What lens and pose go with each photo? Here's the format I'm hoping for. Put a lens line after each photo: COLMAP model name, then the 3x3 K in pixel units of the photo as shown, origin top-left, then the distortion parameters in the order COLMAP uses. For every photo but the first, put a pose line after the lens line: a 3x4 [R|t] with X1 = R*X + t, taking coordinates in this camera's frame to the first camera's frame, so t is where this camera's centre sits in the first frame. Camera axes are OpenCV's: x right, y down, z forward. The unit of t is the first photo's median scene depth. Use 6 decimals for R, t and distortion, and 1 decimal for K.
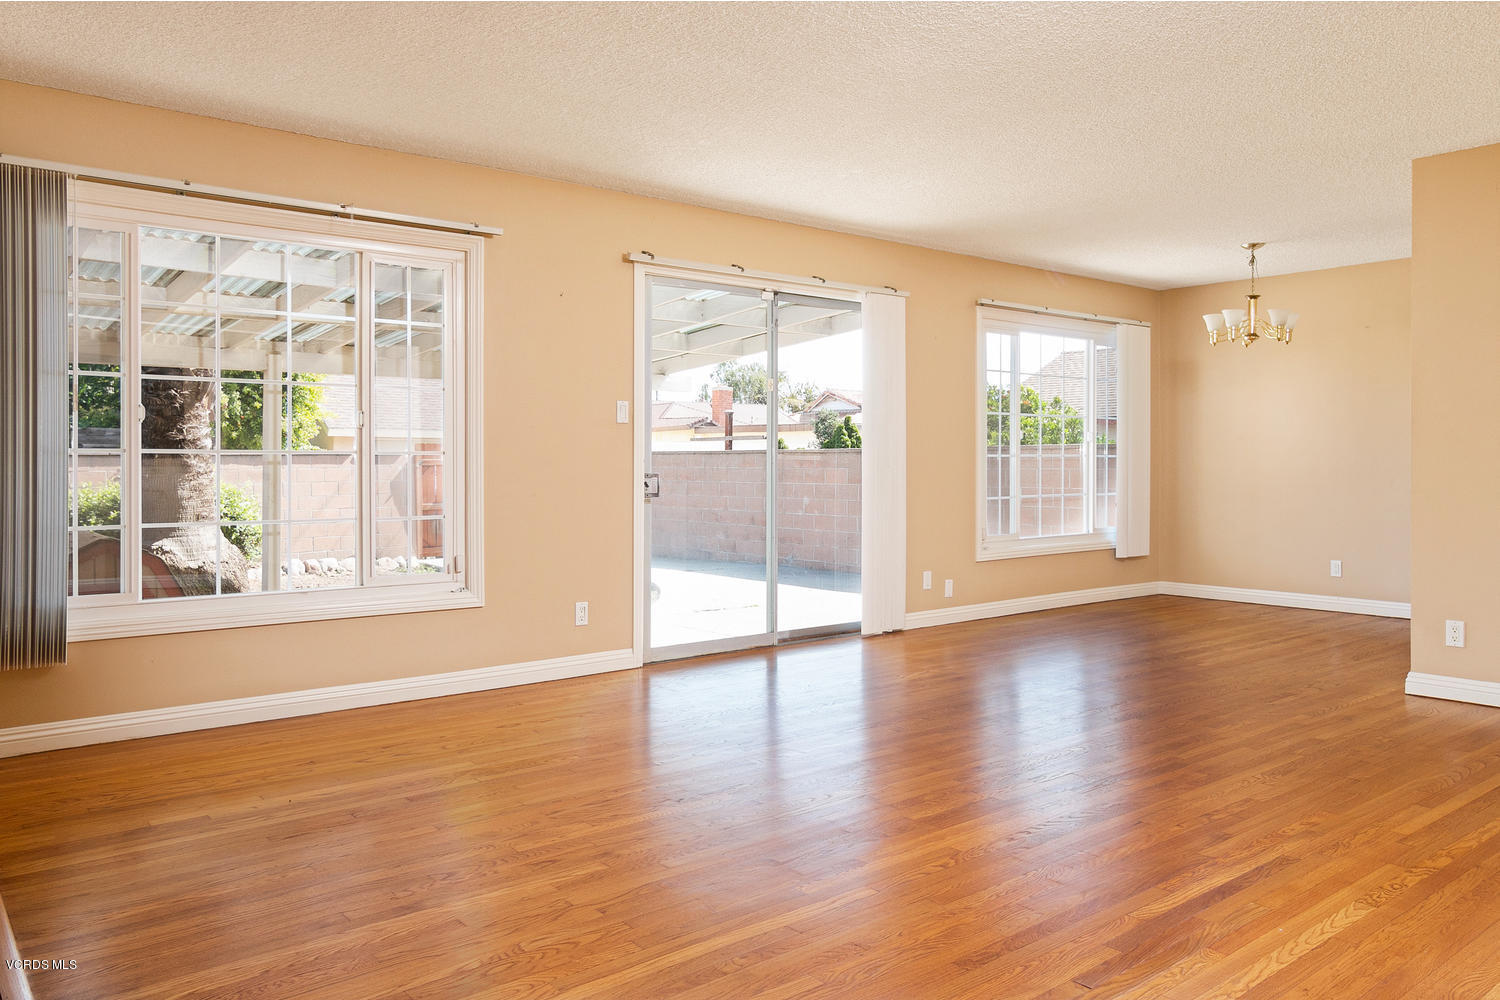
lens RADIAL K [[1082.9, 0, 748.5], [0, 1082.9, 479.8], [0, 0, 1]] dist [-0.046902, 0.085307]
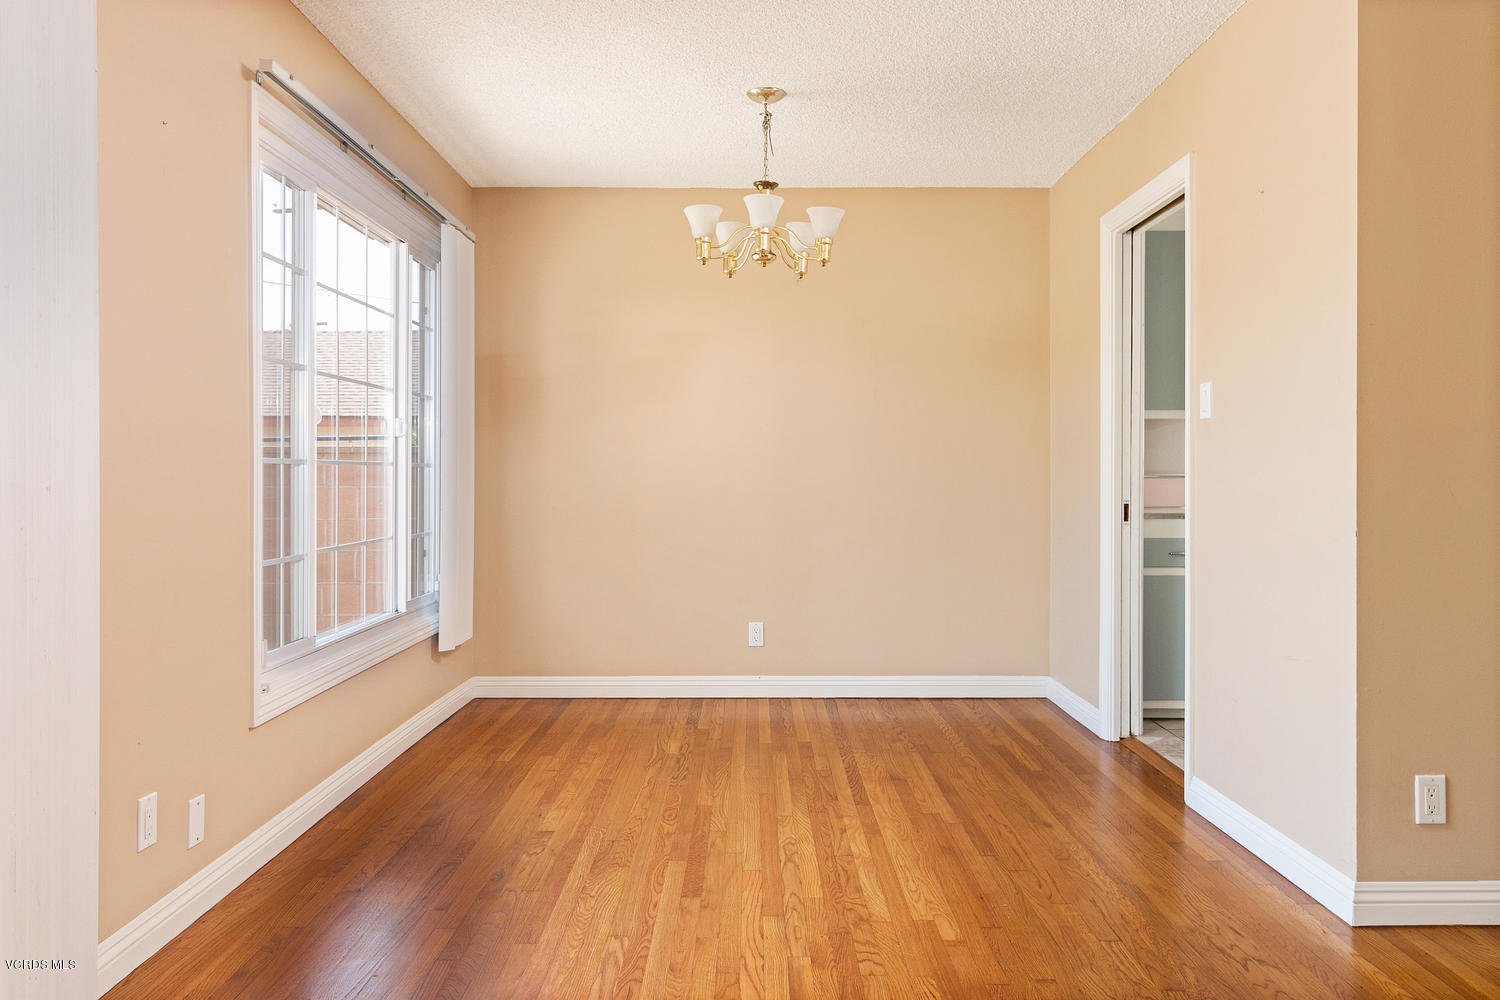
lens RADIAL K [[1082.9, 0, 748.5], [0, 1082.9, 479.8], [0, 0, 1]] dist [-0.046902, 0.085307]
pose [[0.625956, 0.000191, 0.779858, 0.020118], [0.007691, 0.999950, -0.006418, -0.010972], [-0.779821, 0.010015, 0.625923, 0.661210]]
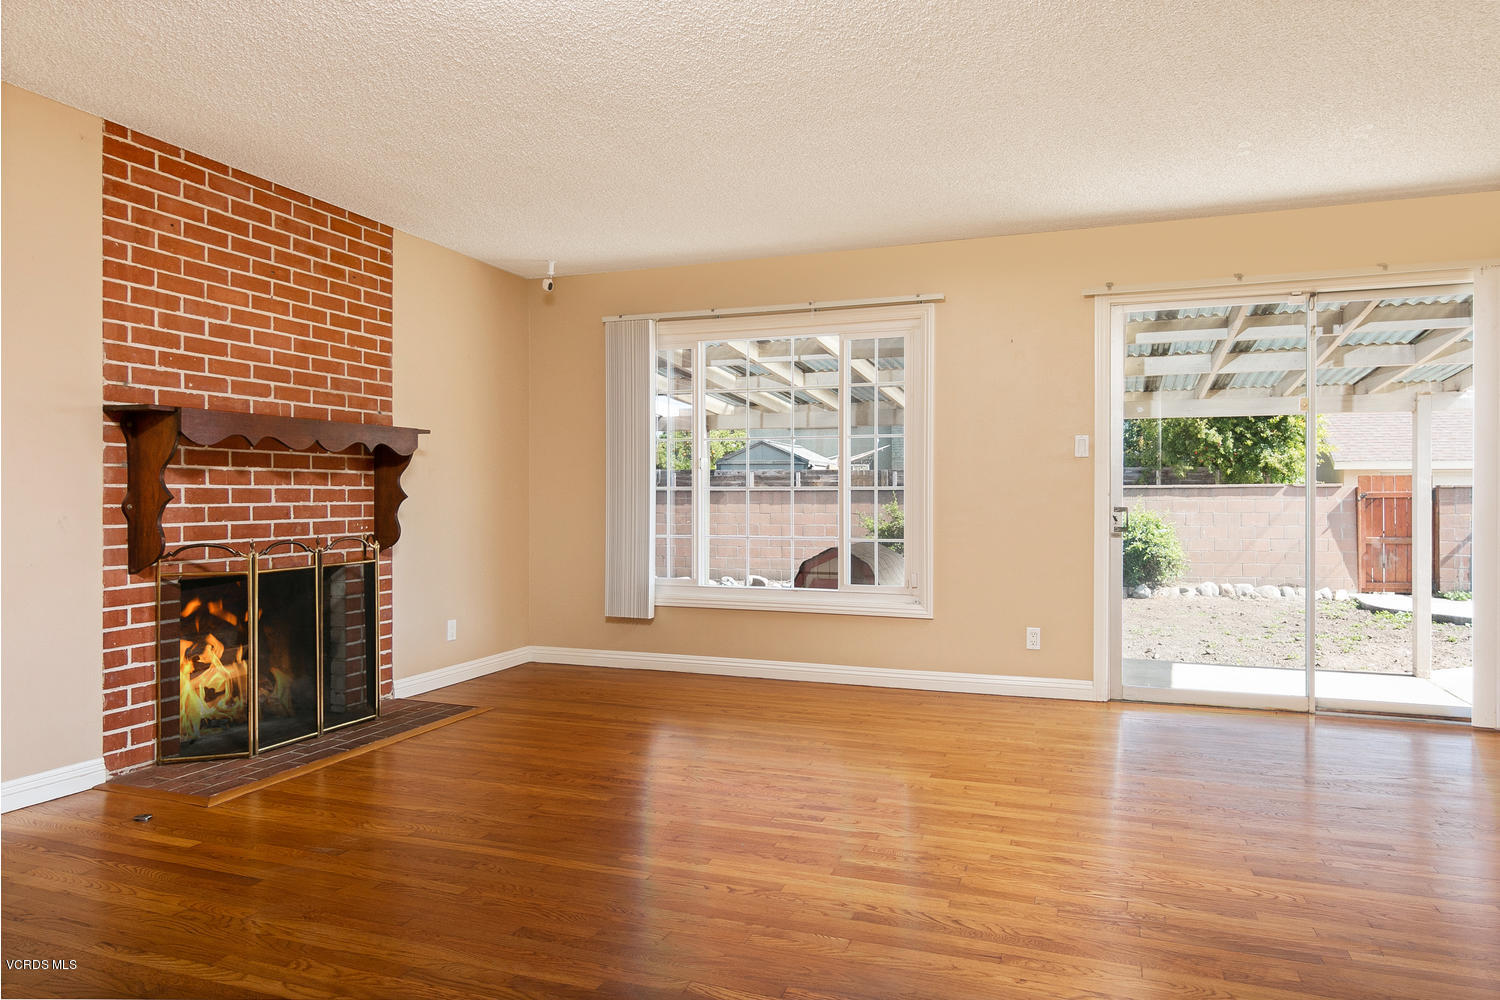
lens RADIAL K [[944.5, 0, 750.0], [0, 944.5, 500.0], [0, 0, 1]] dist [-0.006315, -0.000985]
pose [[0.513731, 0.004798, -0.857938, 0.402665], [-0.013446, 0.999907, -0.002459, -0.004743], [0.857846, 0.012799, 0.513748, 0.230027]]
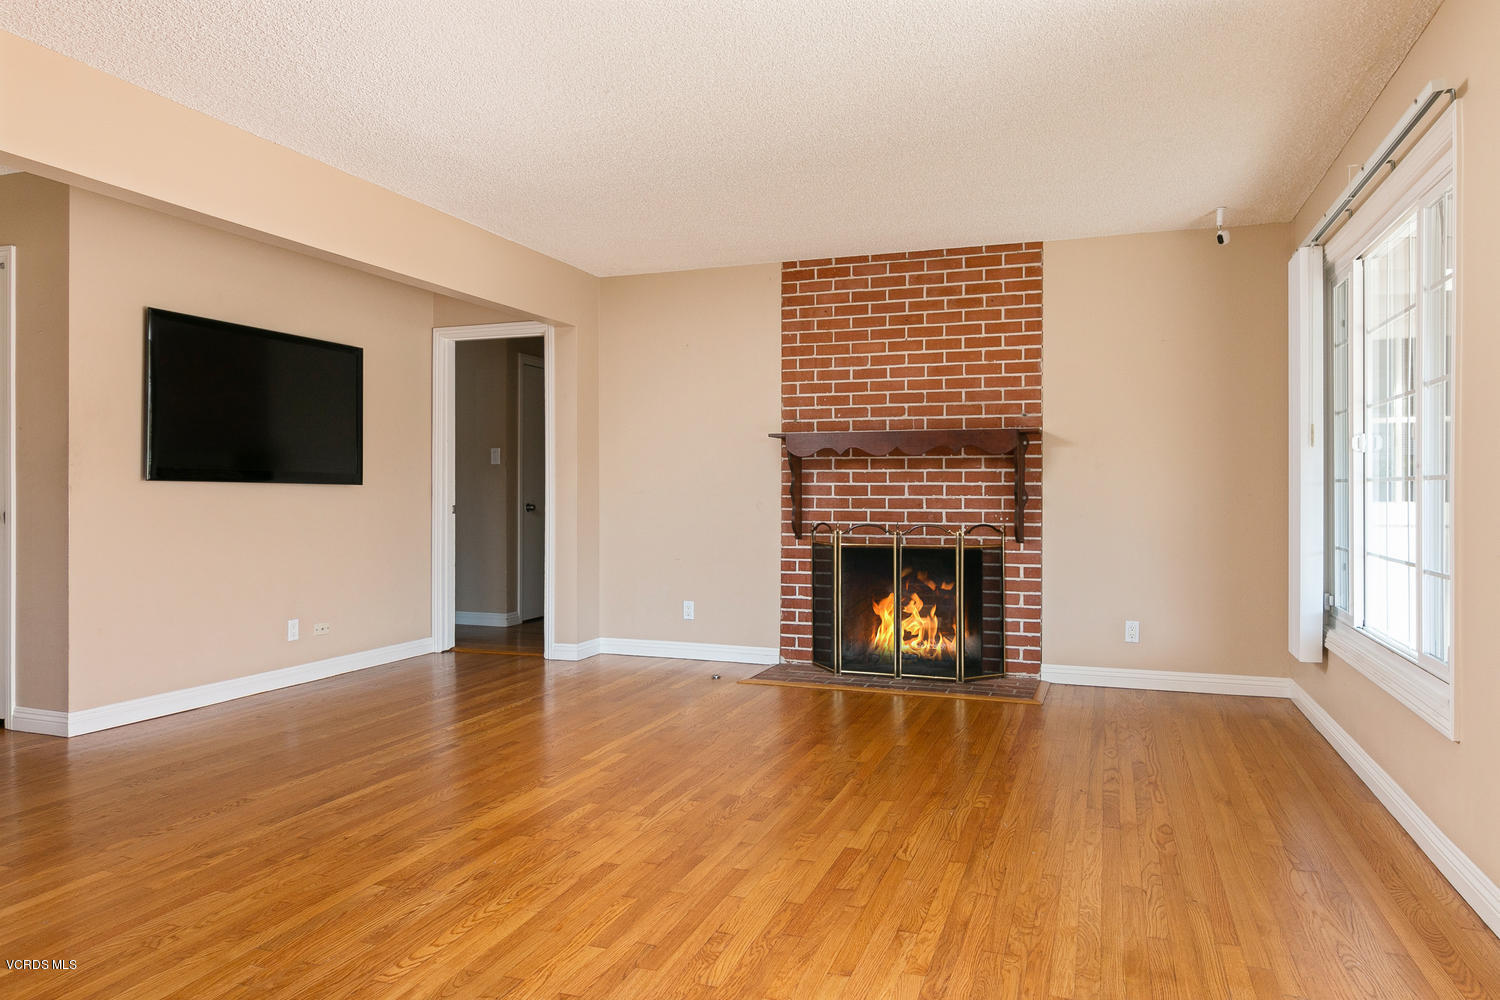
lens RADIAL K [[986.6, 0, 767.5], [0, 986.6, 485.2], [0, 0, 1]] dist [0.000152, 0.003243]
pose [[-0.845979, -0.003760, -0.533203, 0.263227], [-0.009767, 0.999917, 0.008445, -0.015526], [0.533127, 0.012352, -0.845945, 0.941789]]
